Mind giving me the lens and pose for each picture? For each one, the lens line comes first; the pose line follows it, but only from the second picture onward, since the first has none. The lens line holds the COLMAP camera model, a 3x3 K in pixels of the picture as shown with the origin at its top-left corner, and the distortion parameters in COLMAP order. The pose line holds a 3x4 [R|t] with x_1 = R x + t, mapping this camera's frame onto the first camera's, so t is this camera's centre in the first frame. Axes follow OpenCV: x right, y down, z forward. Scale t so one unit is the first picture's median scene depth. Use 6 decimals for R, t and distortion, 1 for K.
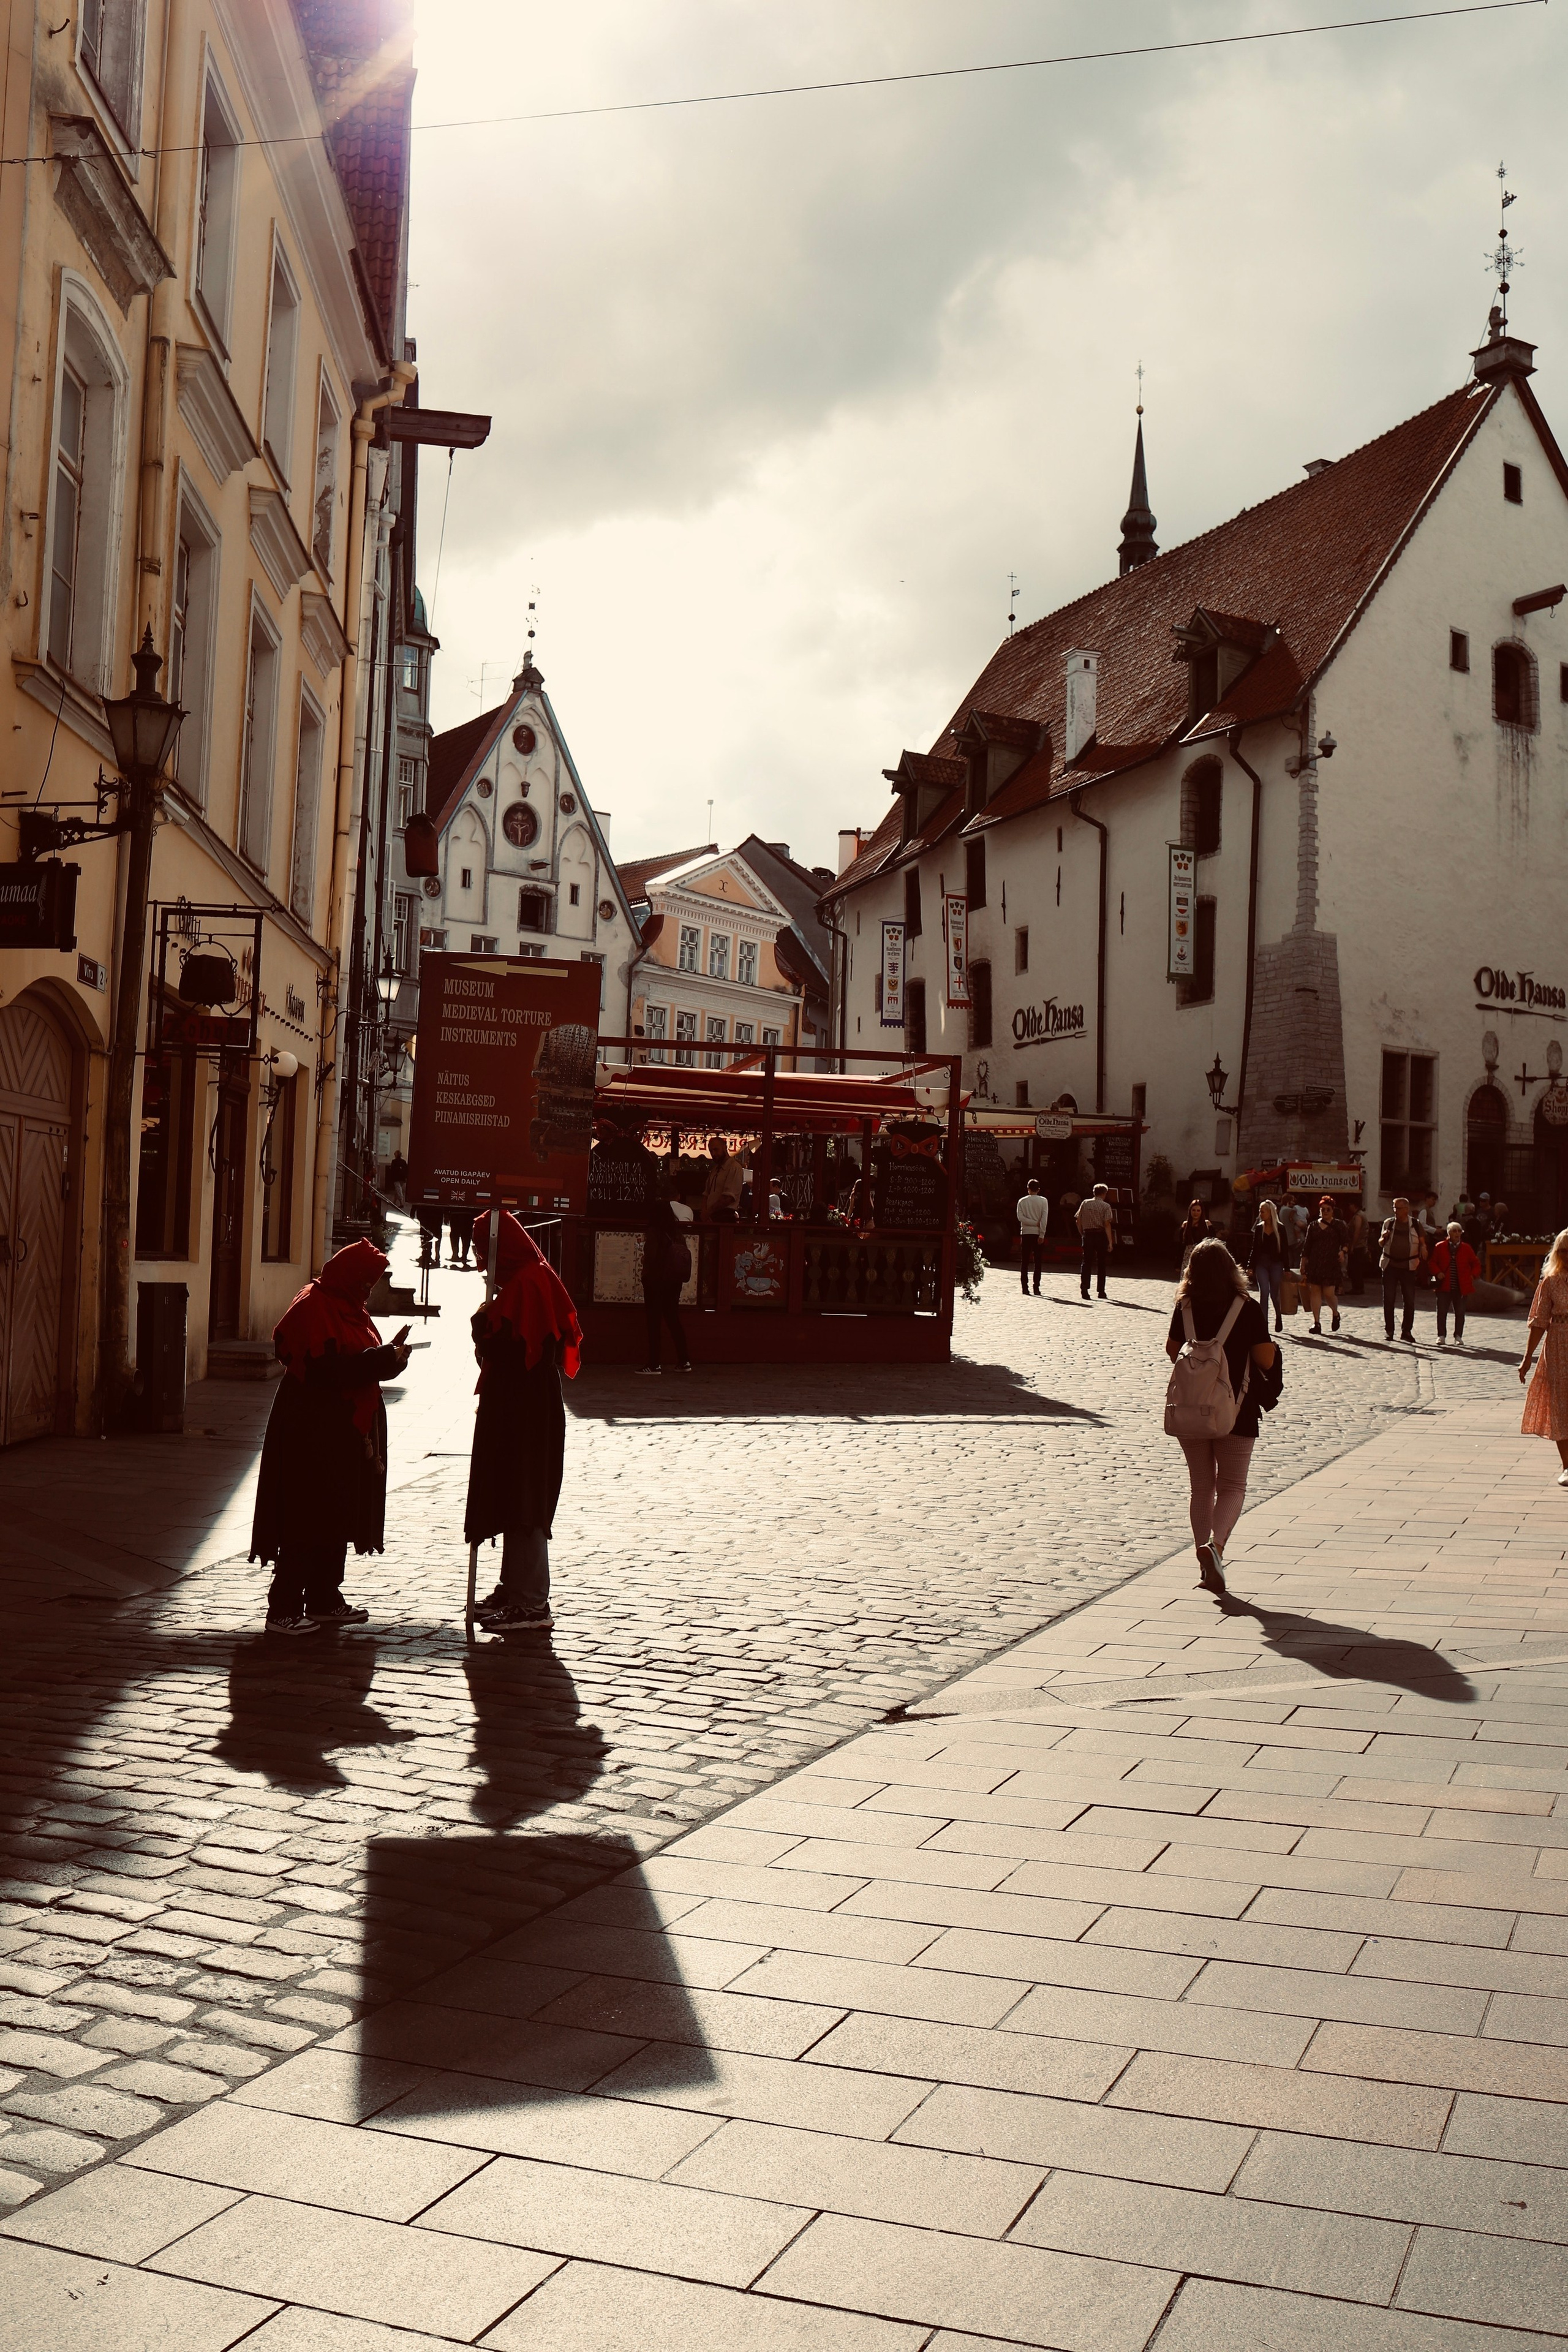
lens RADIAL K [[2299.2, 0, 784.0], [0, 2299.2, 1176.0], [0, 0, 1]] dist [0.007583, -0.216309]
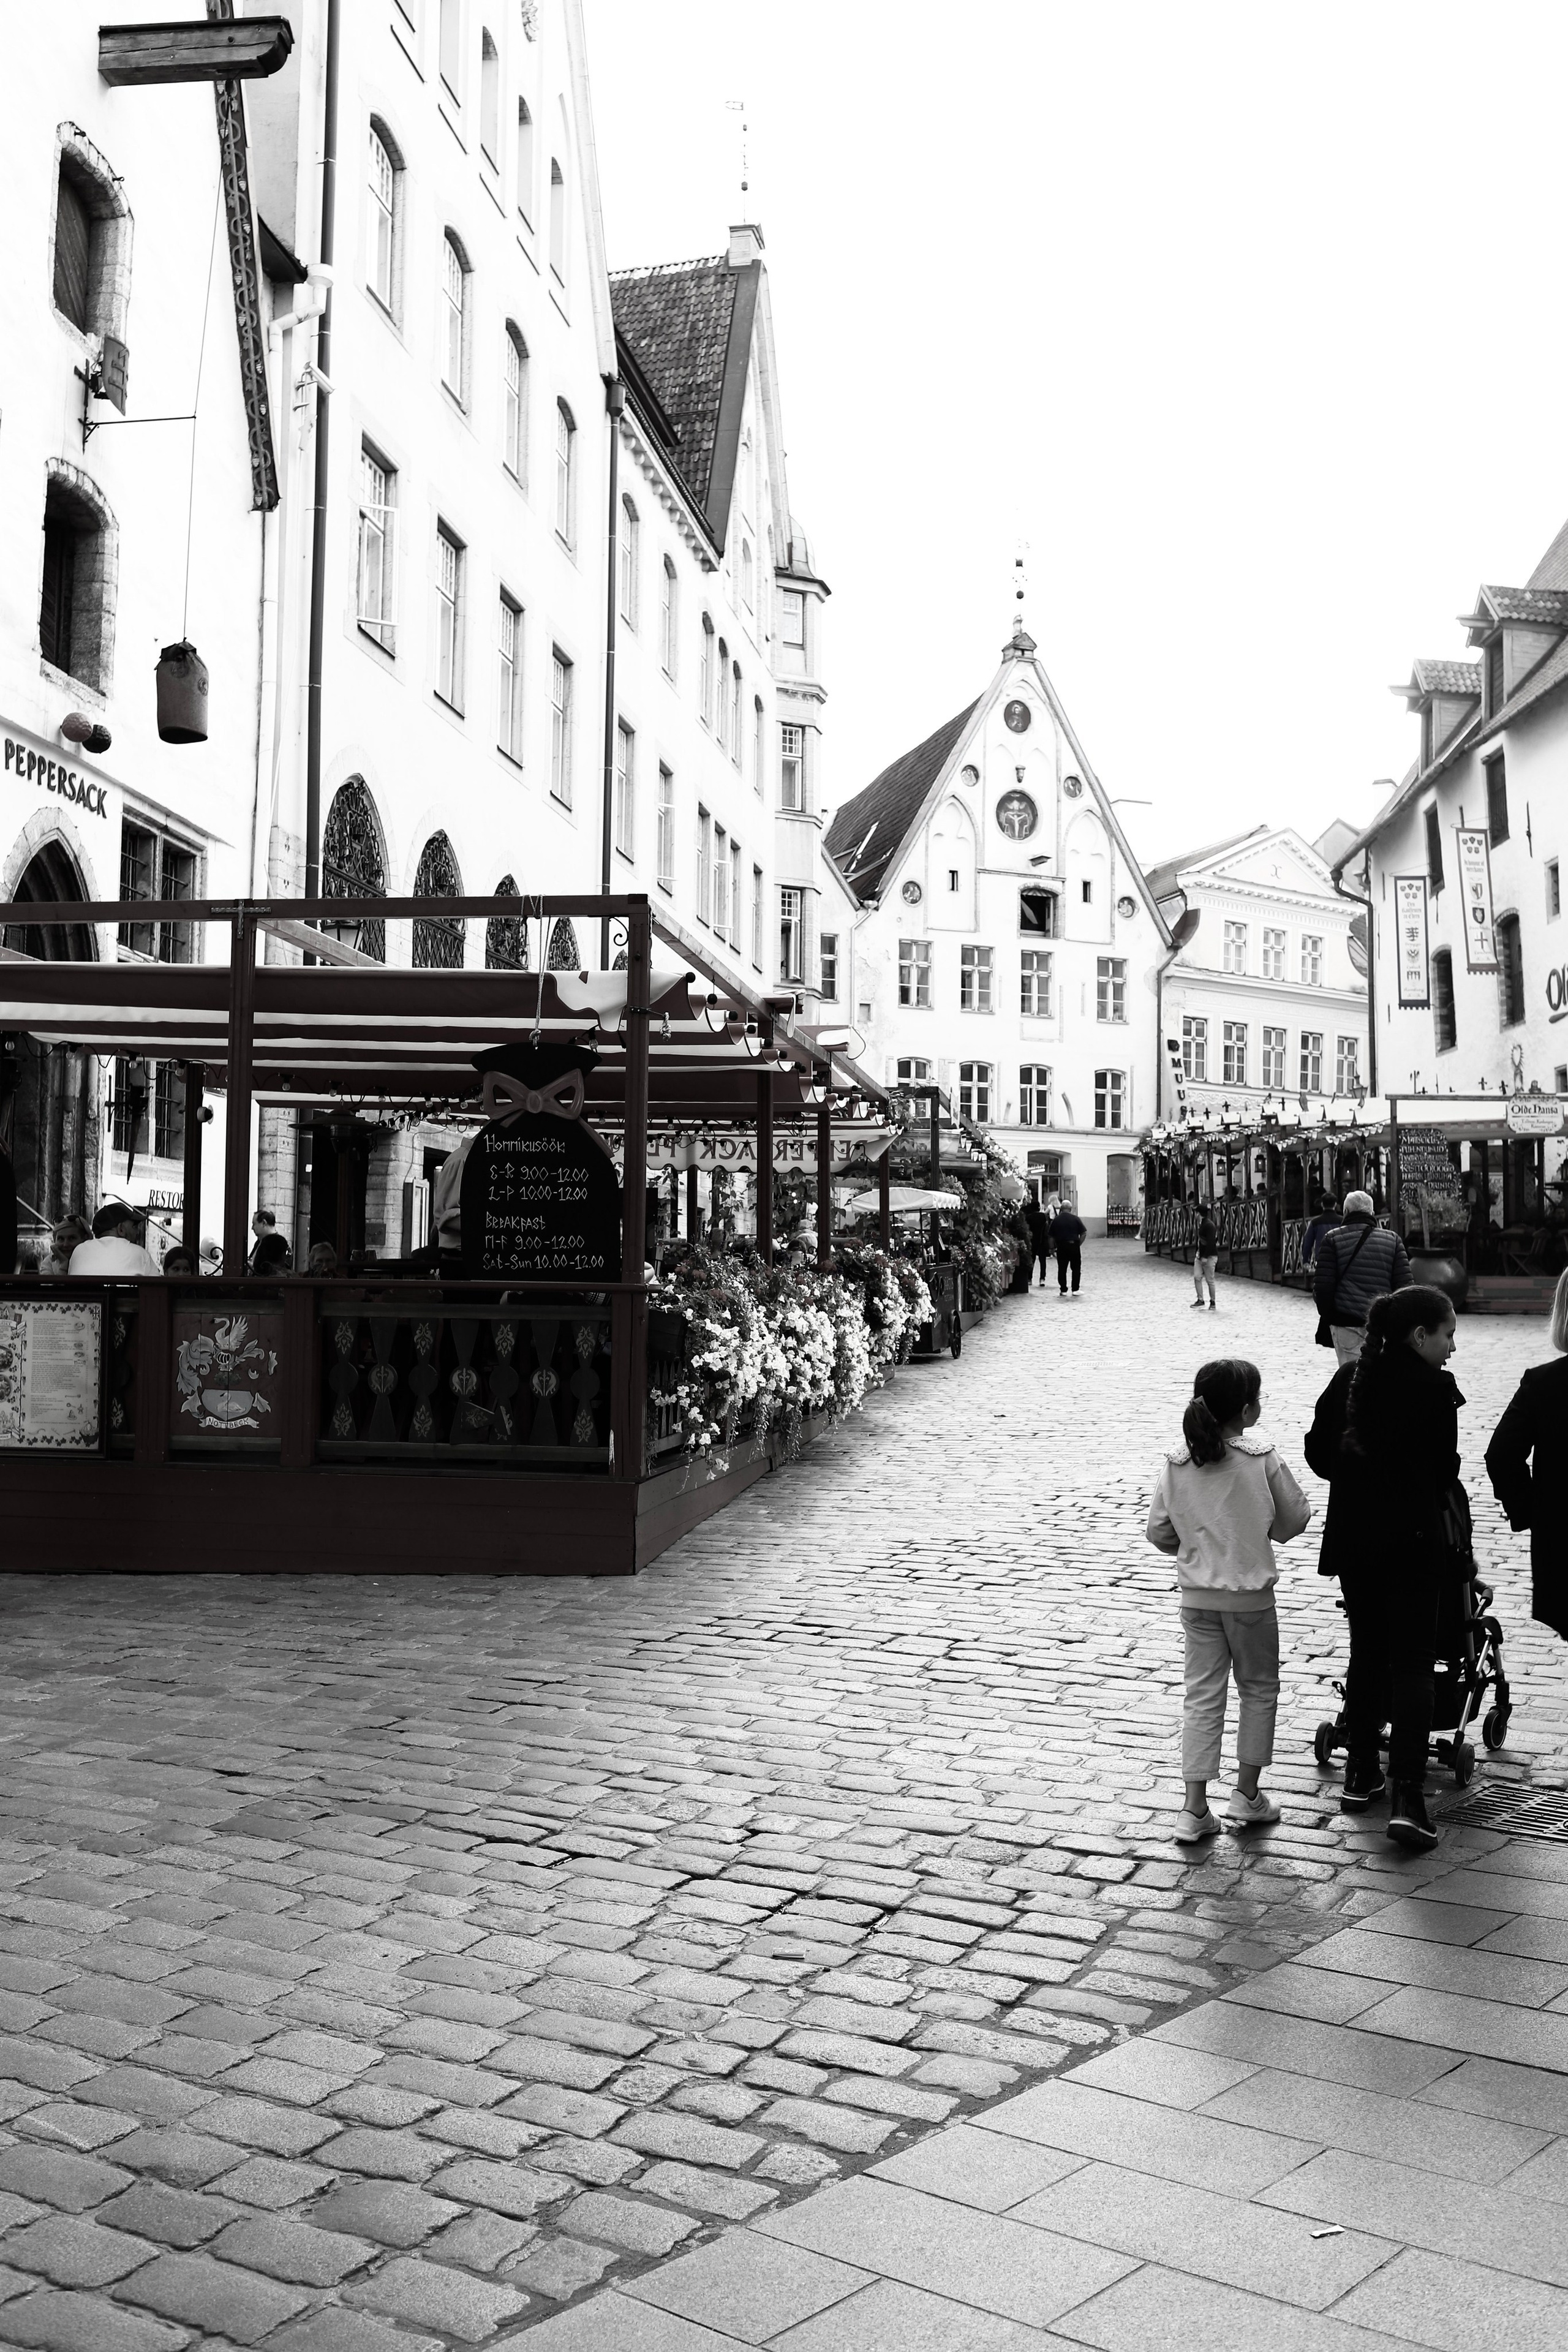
lens RADIAL K [[2190.8, 0, 780.3], [0, 2190.8, 1267.0], [0, 0, 1]] dist [0.006538, -0.361611]
pose [[0.941896, -0.027400, -0.334787, 0.077120], [0.033556, 0.999357, 0.012617, 0.005242], [0.334226, -0.023118, 0.942209, 0.190831]]
